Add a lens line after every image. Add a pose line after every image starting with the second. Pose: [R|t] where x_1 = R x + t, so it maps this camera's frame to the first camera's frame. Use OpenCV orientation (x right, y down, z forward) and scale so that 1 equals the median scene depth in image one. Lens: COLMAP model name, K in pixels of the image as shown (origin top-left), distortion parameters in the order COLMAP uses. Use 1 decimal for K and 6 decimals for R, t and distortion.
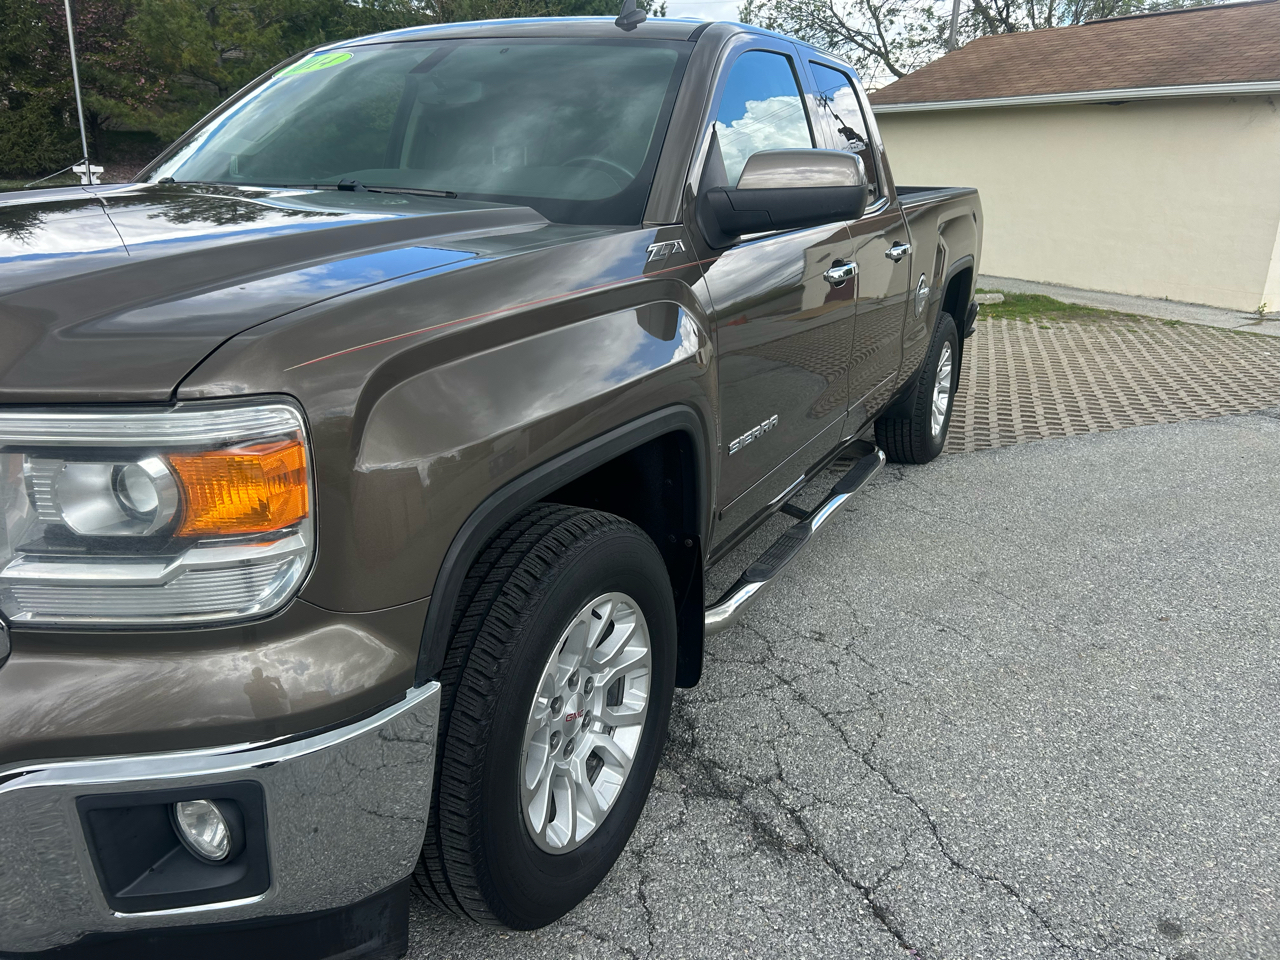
lens RADIAL K [[1007.6, 0, 656.9], [0, 1007.6, 477.6], [0, 0, 1]] dist [0.055944, -0.066191]
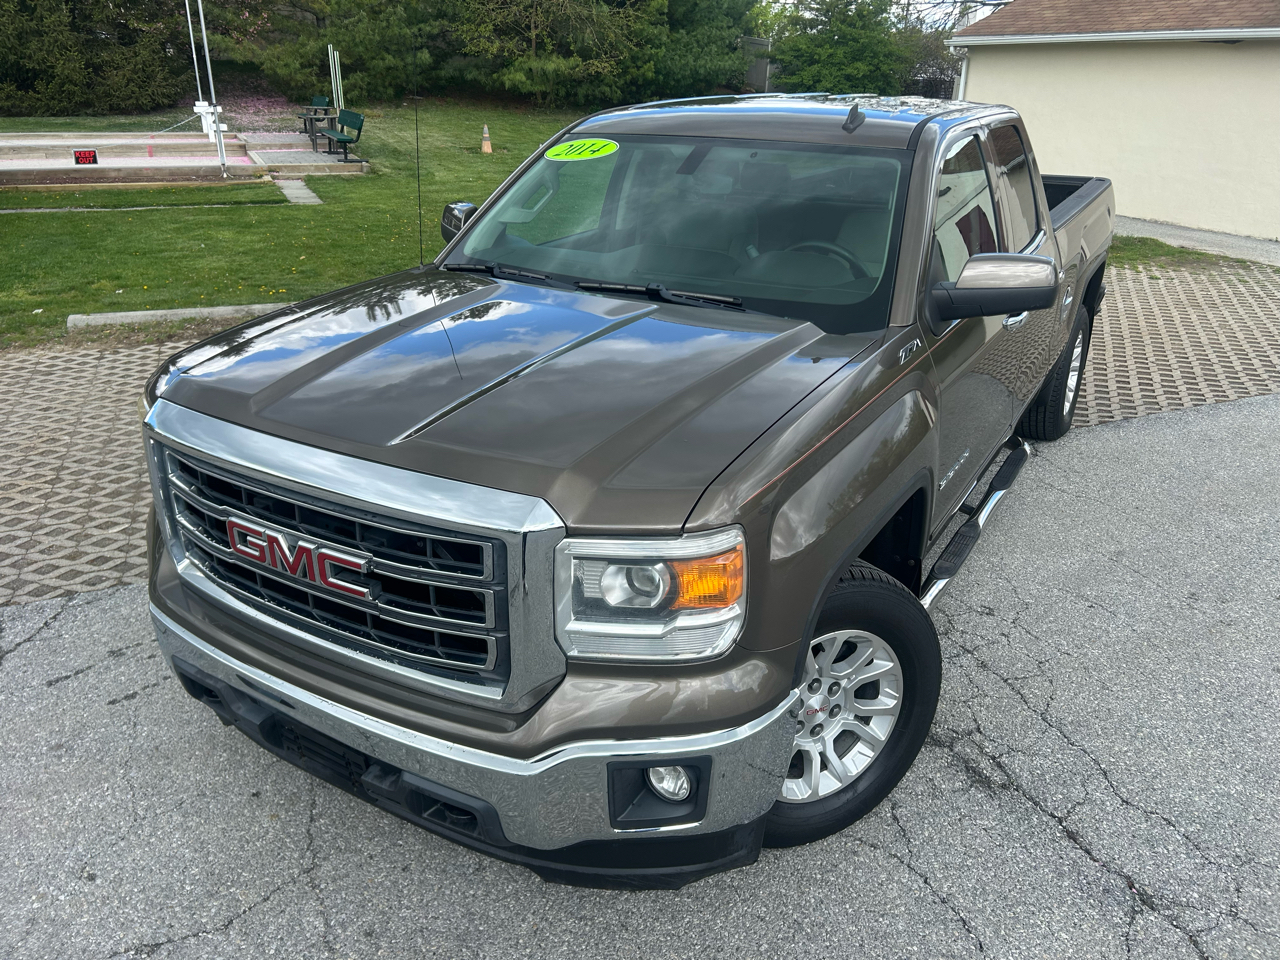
lens RADIAL K [[1007.6, 0, 656.9], [0, 1007.6, 477.6], [0, 0, 1]] dist [0.055944, -0.066191]
pose [[0.997821, 0.008624, -0.065413, -0.085632], [-0.002951, 0.996263, 0.086325, -0.057504], [0.065913, -0.085944, 0.994117, -0.122158]]
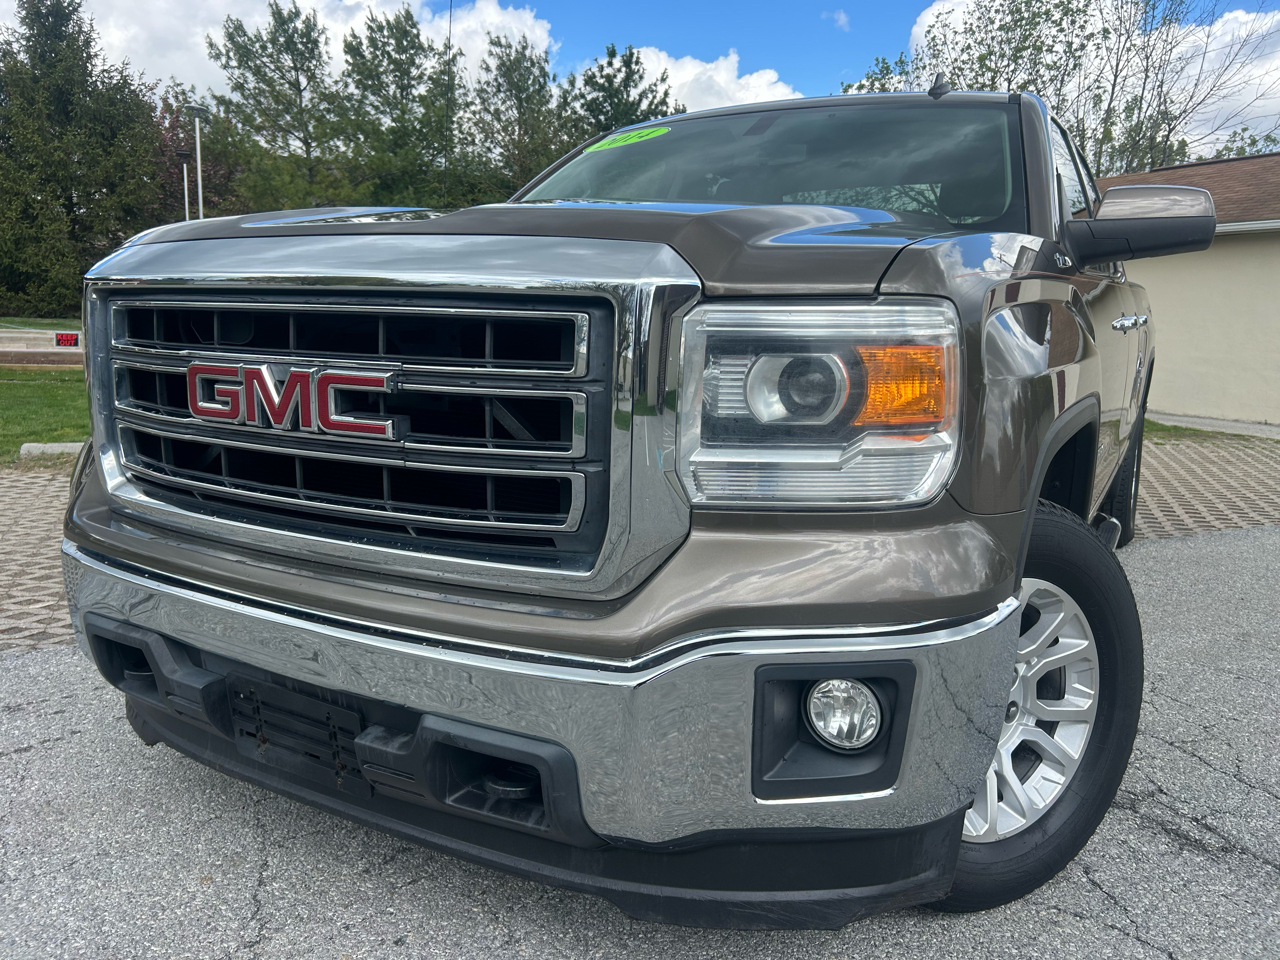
lens RADIAL K [[1007.6, 0, 656.9], [0, 1007.6, 477.6], [0, 0, 1]] dist [0.055944, -0.066191]
pose [[0.999421, 0.005029, -0.033636, -0.137513], [-0.009793, 0.989675, -0.142996, 0.057408], [0.032570, 0.143243, 0.989152, -0.014782]]
